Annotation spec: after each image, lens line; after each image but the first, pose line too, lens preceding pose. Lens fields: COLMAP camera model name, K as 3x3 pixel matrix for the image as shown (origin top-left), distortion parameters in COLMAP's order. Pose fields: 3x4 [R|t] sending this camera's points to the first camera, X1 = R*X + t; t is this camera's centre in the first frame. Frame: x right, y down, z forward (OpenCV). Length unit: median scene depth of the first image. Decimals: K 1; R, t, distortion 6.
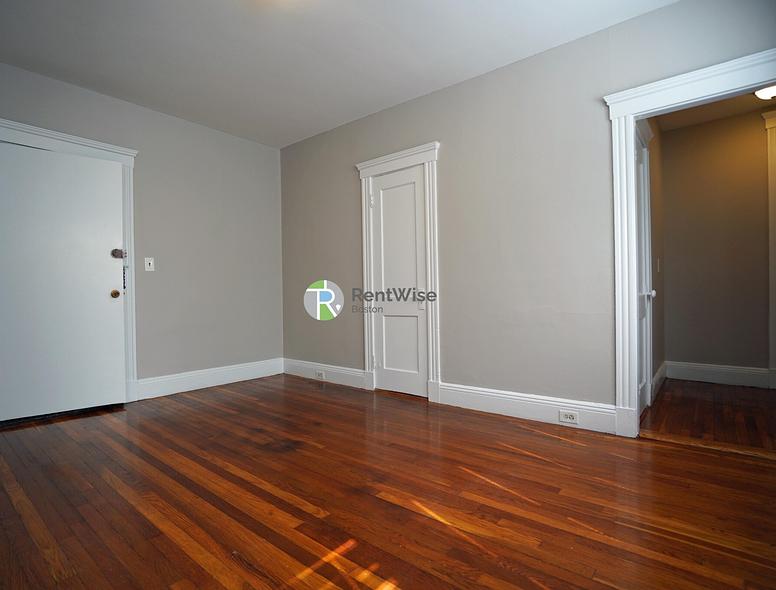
lens RADIAL K [[432.9, 0, 388.0], [0, 432.9, 295.0], [0, 0, 1]] dist [-0.001136, -0.000179]
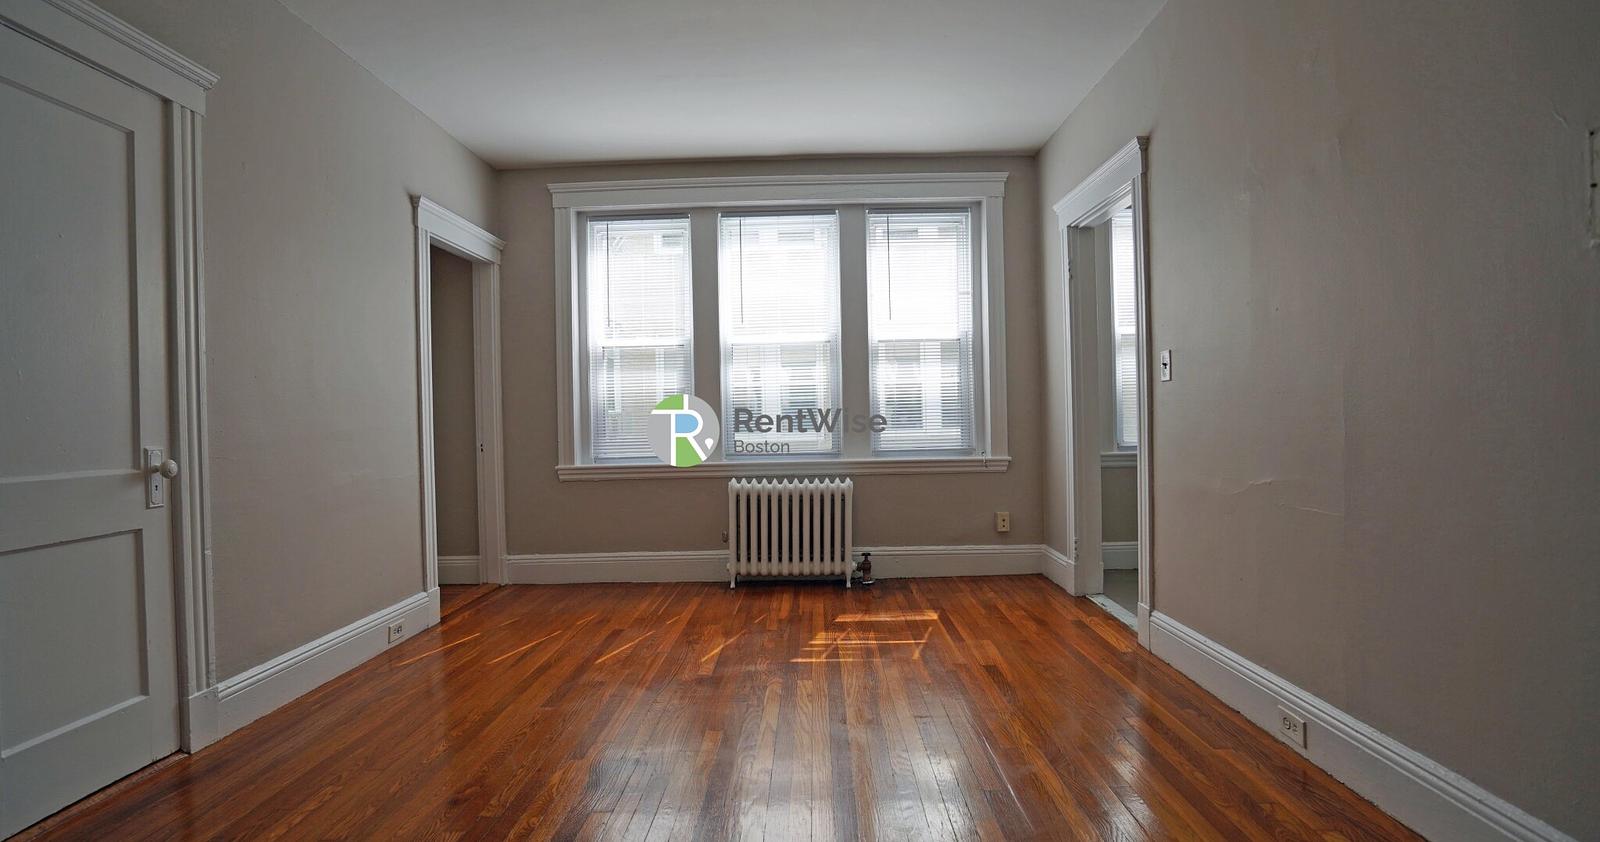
lens RADIAL K [[790.1, 0, 800.0], [0, 790.1, 421.0], [0, 0, 1]] dist [-0.000523, -0.000061]
pose [[-0.646160, 0.028966, 0.762652, -1.094282], [0.030519, 0.999461, -0.012103, -0.019254], [-0.762591, 0.015455, -0.646696, 1.498442]]
